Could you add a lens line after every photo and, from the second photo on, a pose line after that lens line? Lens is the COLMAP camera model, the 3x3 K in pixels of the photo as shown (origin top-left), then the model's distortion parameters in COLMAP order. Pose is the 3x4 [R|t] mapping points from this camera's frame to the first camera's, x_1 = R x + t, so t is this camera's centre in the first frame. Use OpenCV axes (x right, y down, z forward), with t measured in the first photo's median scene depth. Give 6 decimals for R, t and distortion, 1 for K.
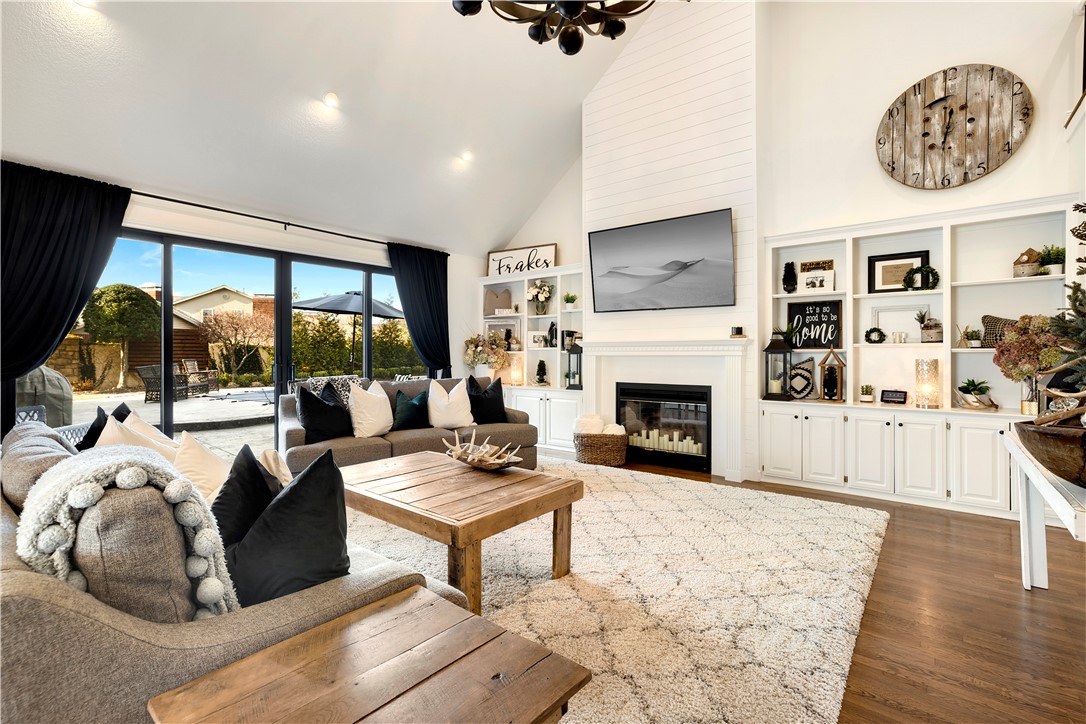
lens RADIAL K [[487.3, 0, 540.5], [0, 487.3, 358.7], [0, 0, 1]] dist [-0.003739, 0.003598]
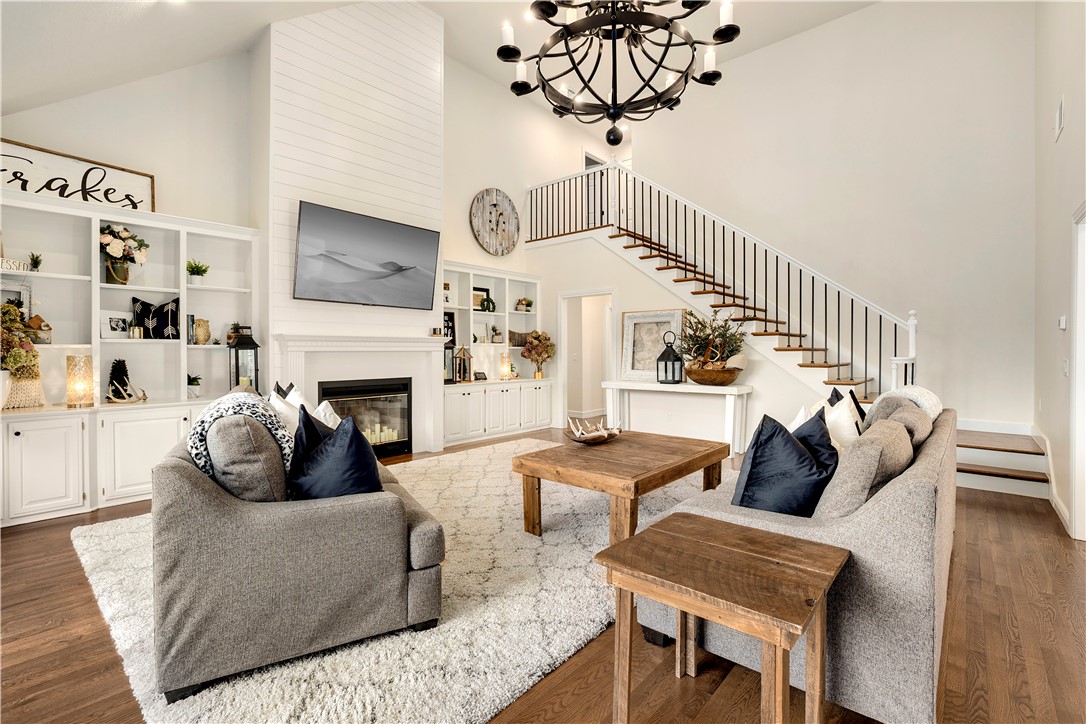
lens RADIAL K [[487.3, 0, 538.9], [0, 487.3, 352.9], [0, 0, 1]] dist [-0.003739, 0.003598]
pose [[0.062513, -0.006282, 0.998024, -0.783622], [0.009380, 0.999940, 0.005706, -0.005169], [-0.998000, 0.009005, 0.062568, 0.625323]]
